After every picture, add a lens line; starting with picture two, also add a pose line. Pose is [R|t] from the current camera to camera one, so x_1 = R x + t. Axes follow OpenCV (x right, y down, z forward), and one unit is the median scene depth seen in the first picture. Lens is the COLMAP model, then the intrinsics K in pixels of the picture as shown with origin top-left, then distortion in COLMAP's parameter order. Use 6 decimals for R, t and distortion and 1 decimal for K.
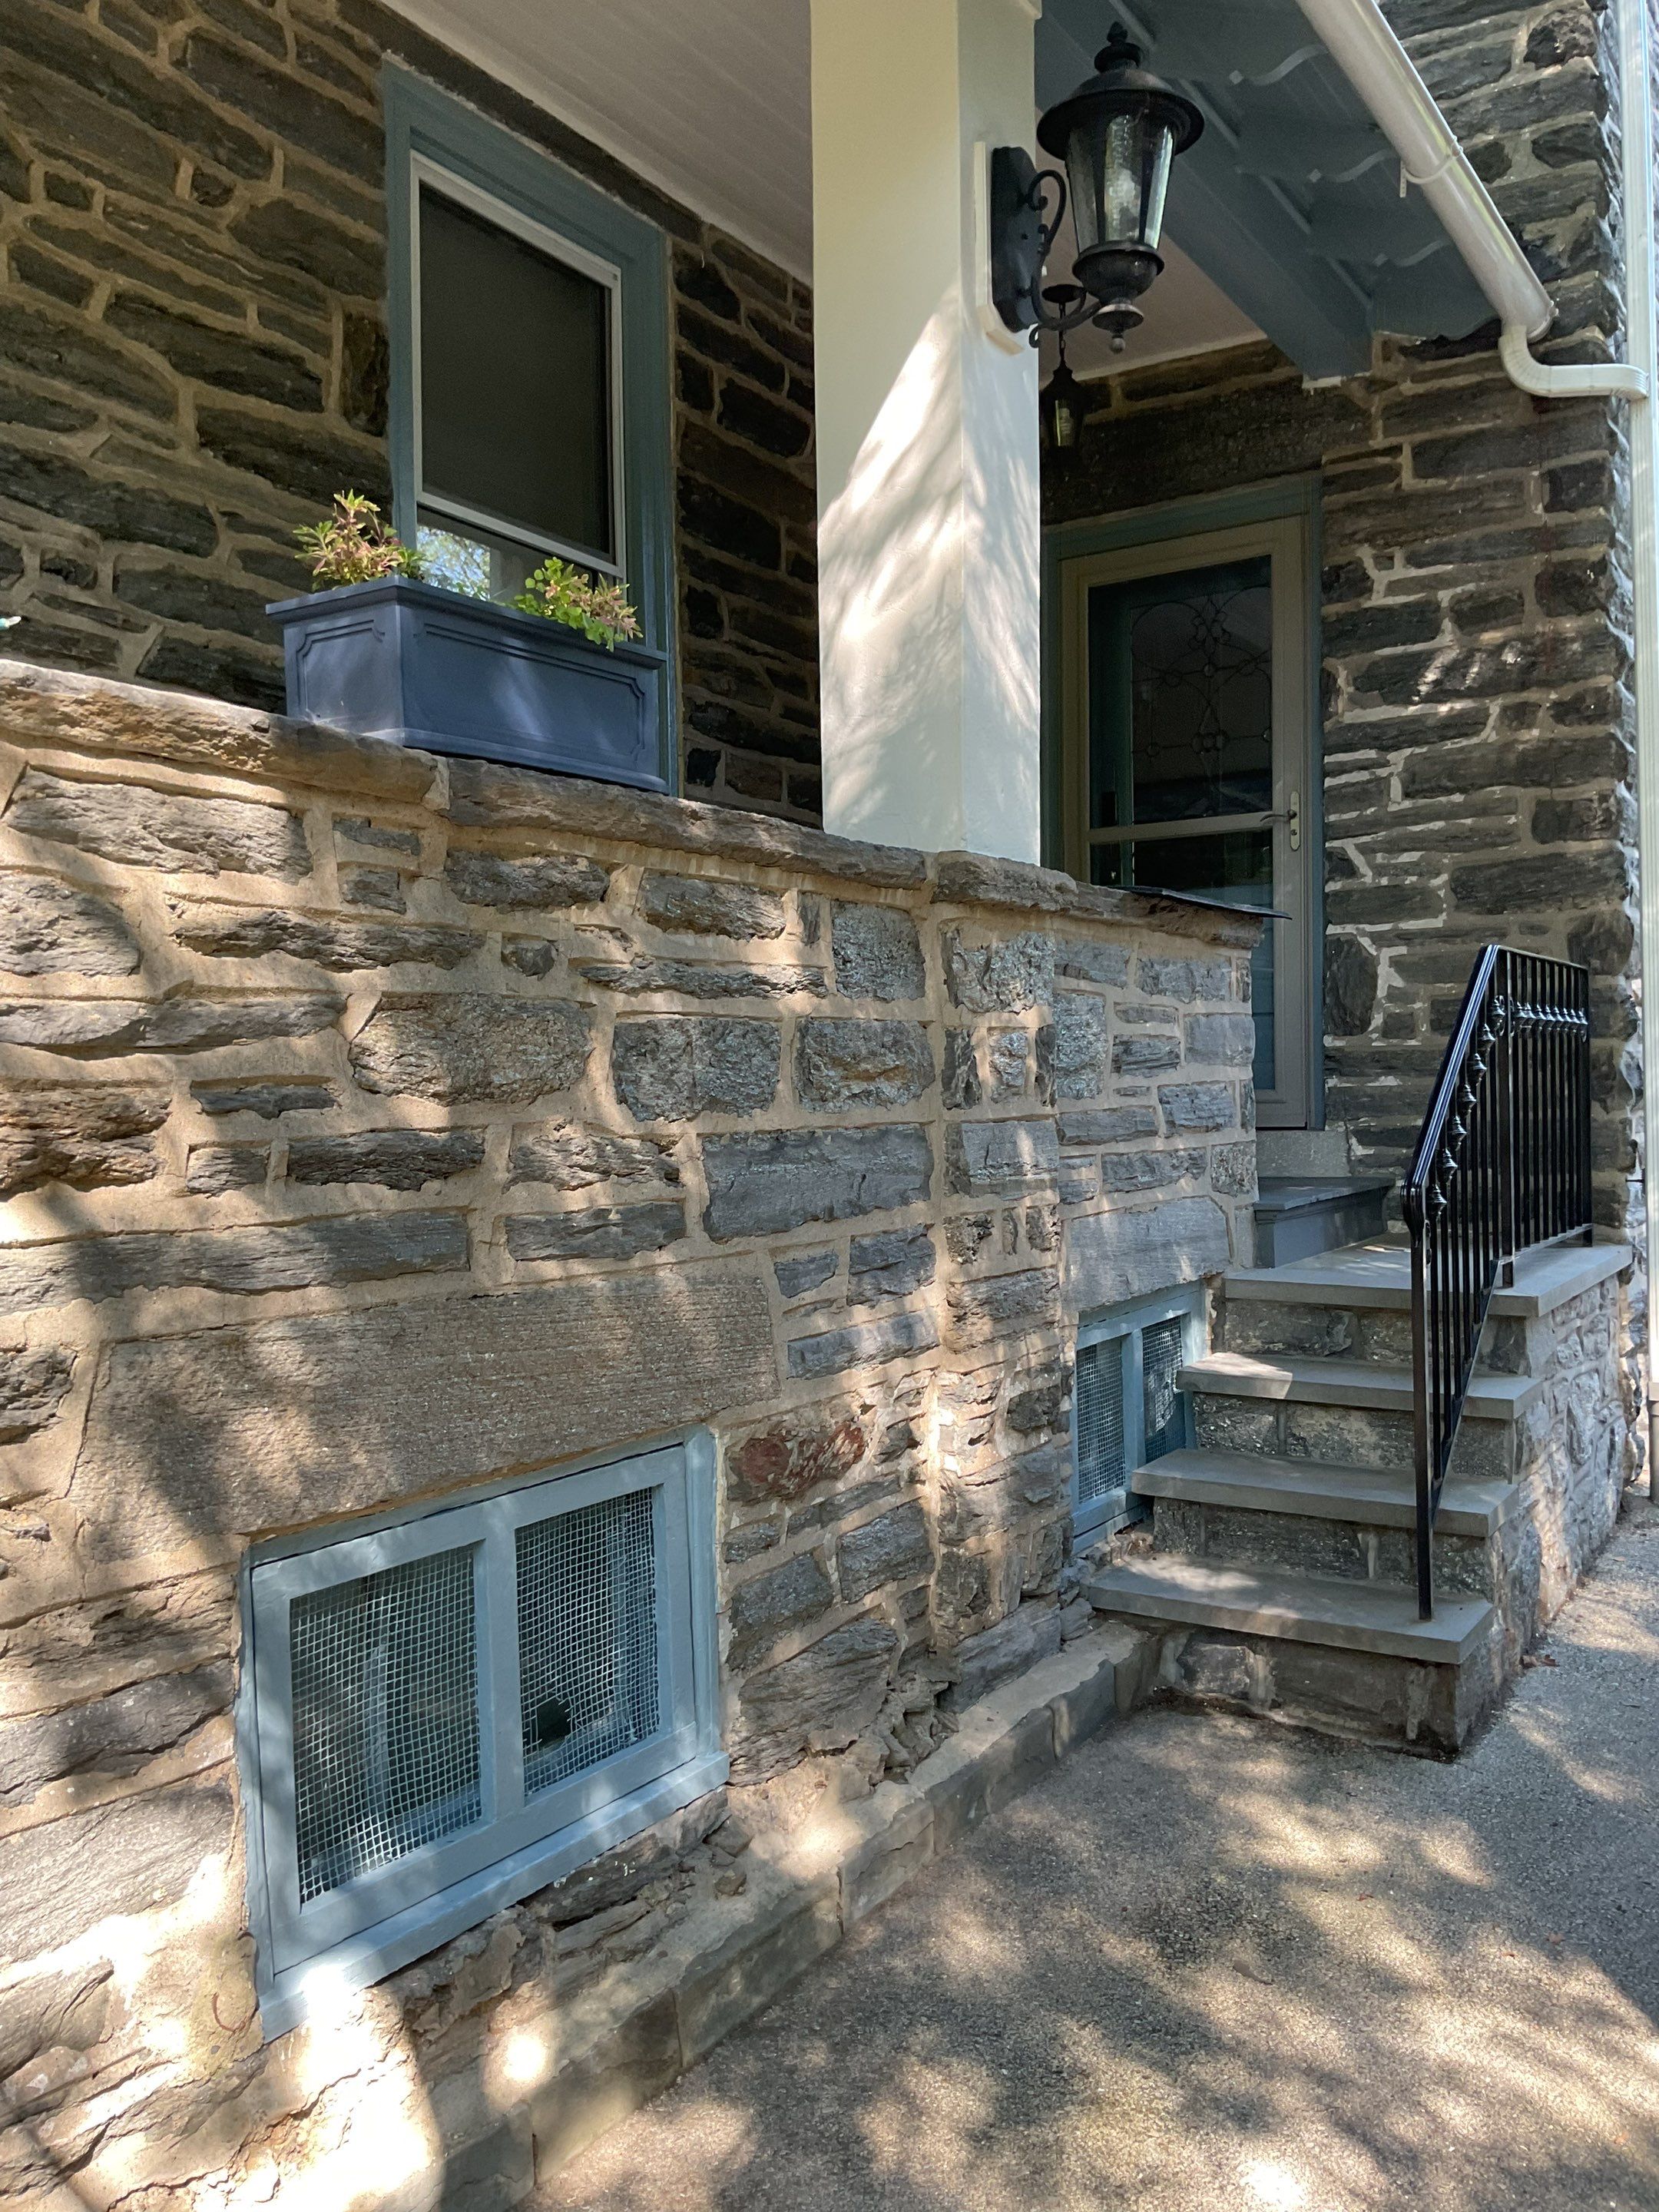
lens RADIAL K [[1823.4, 0, 823.6], [0, 1823.4, 1081.9], [0, 0, 1]] dist [0.108622, -0.211317]
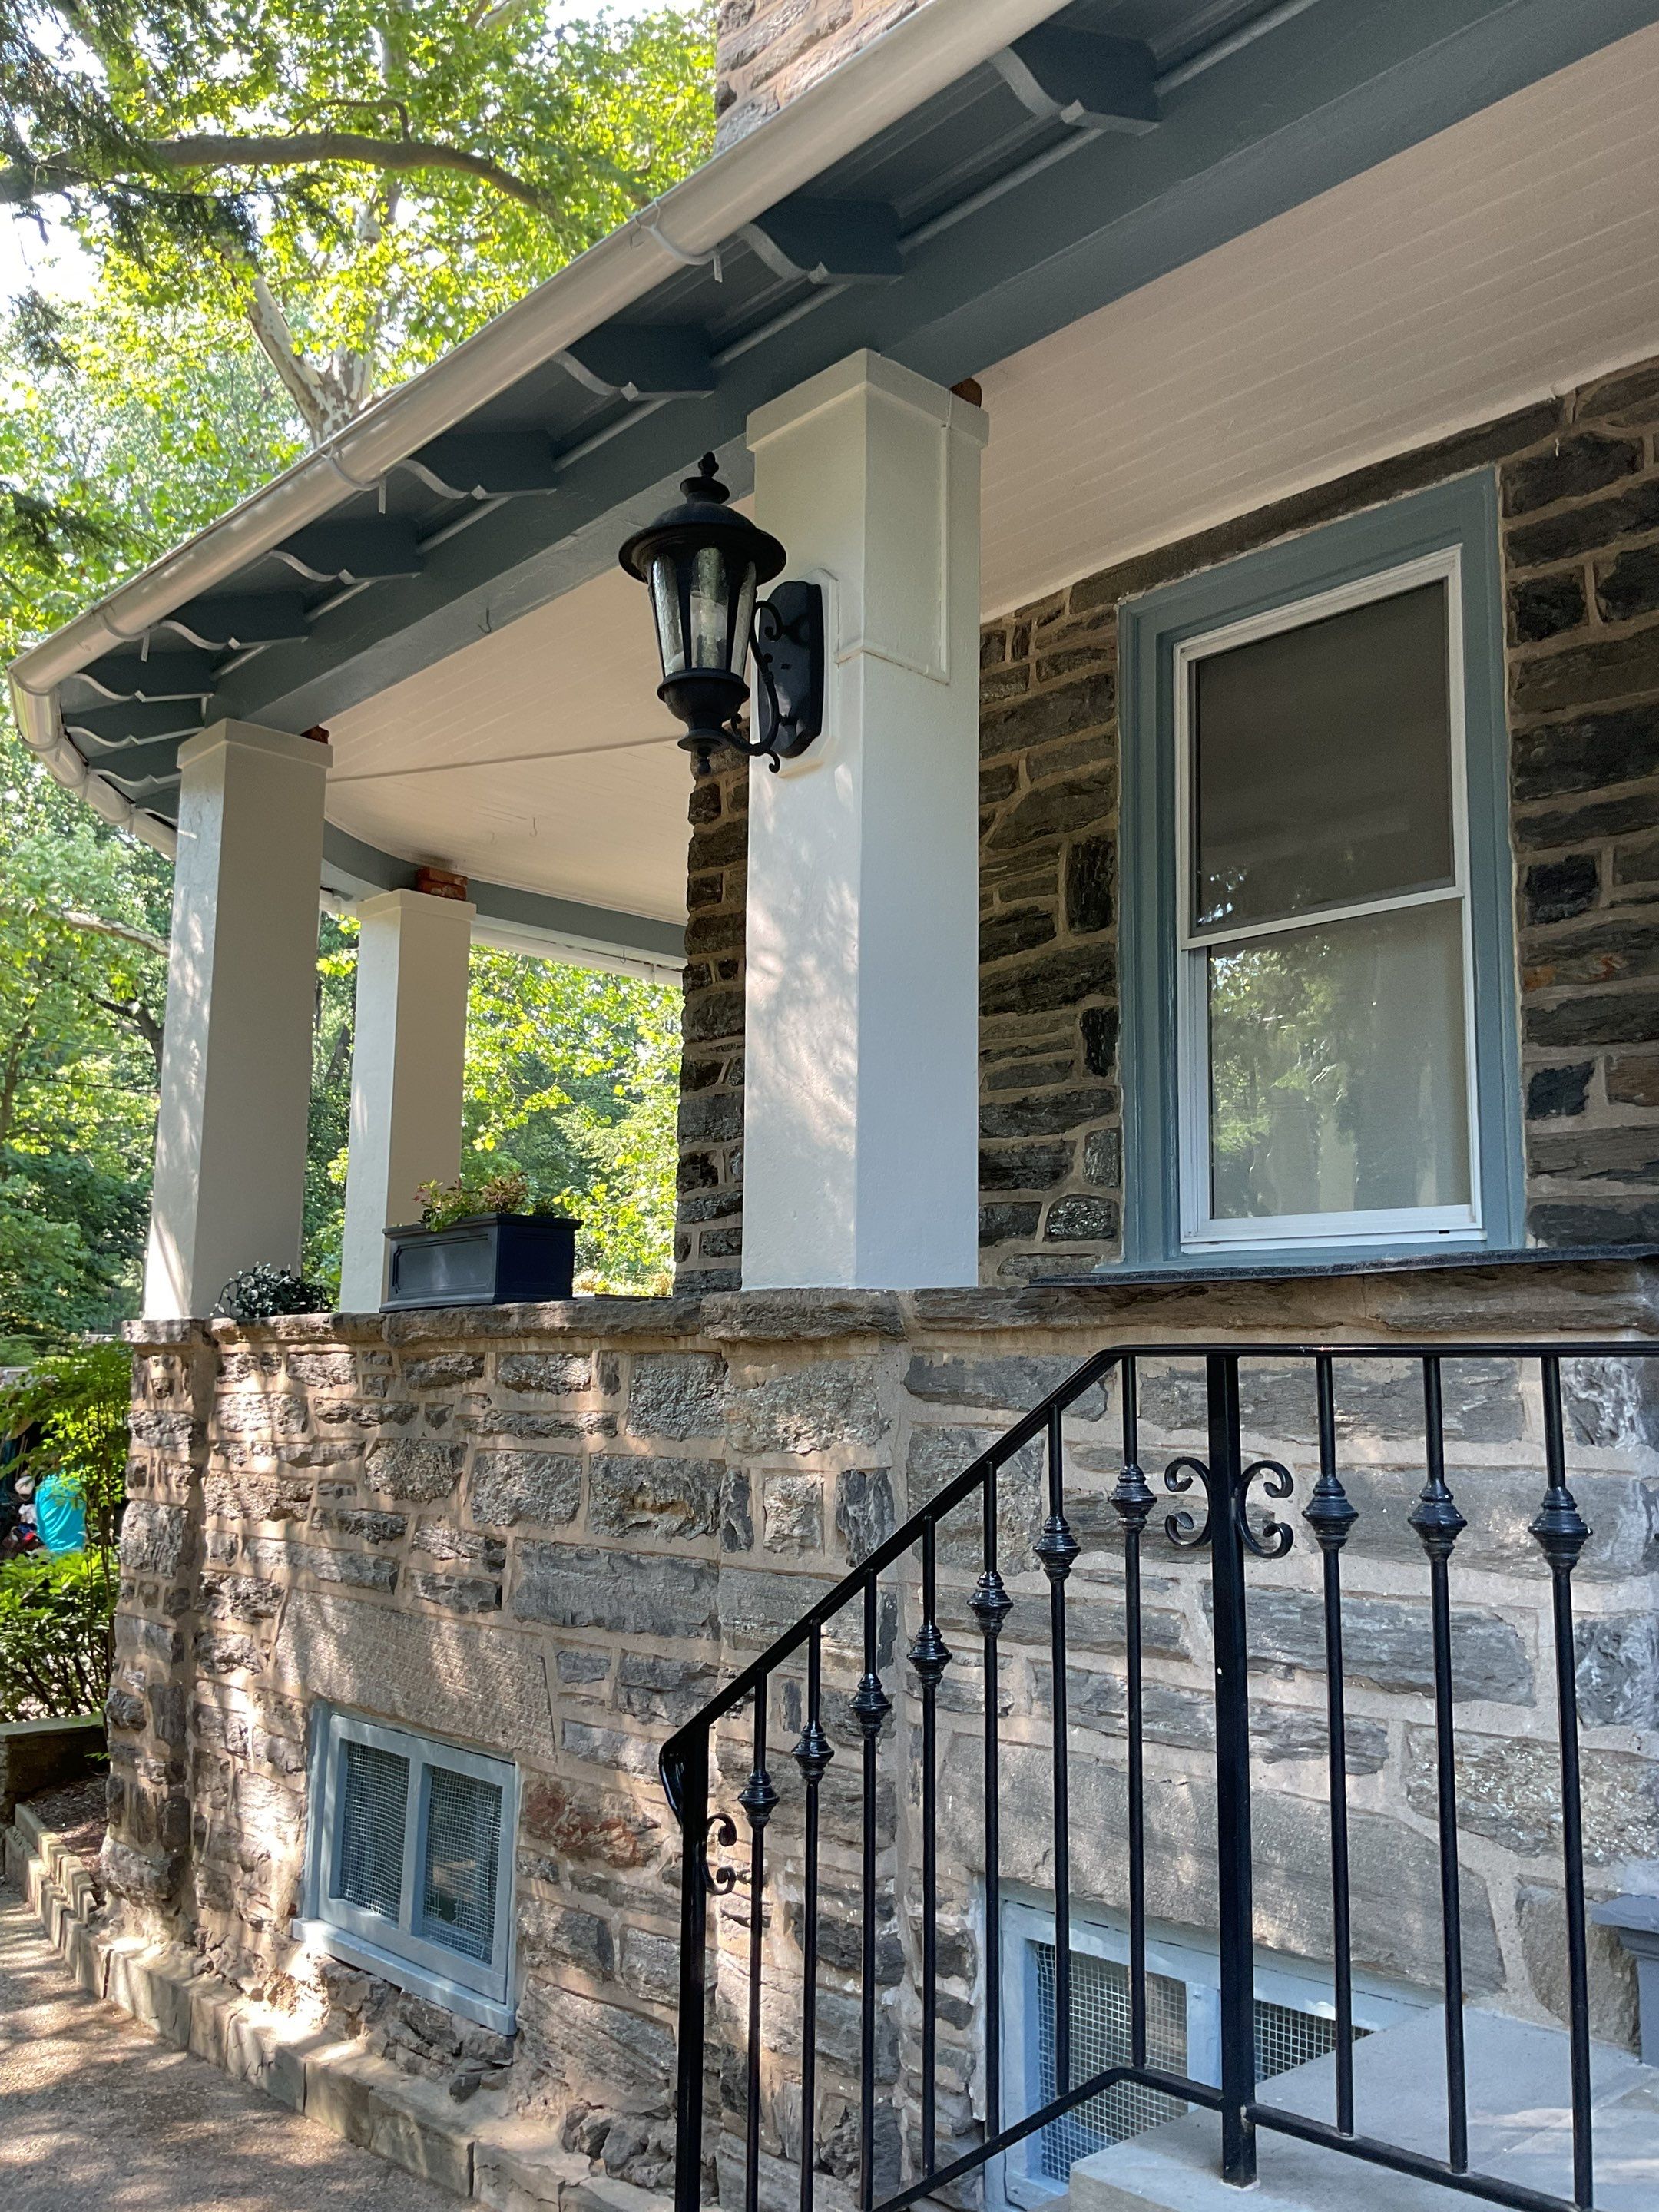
lens RADIAL K [[1823.4, 0, 823.6], [0, 1823.4, 1081.9], [0, 0, 1]] dist [0.108622, -0.211317]
pose [[-0.241160, -0.147798, -0.959165, 1.338582], [-0.005300, 0.988521, -0.150989, -0.110263], [0.970471, -0.031329, -0.239175, 1.630436]]
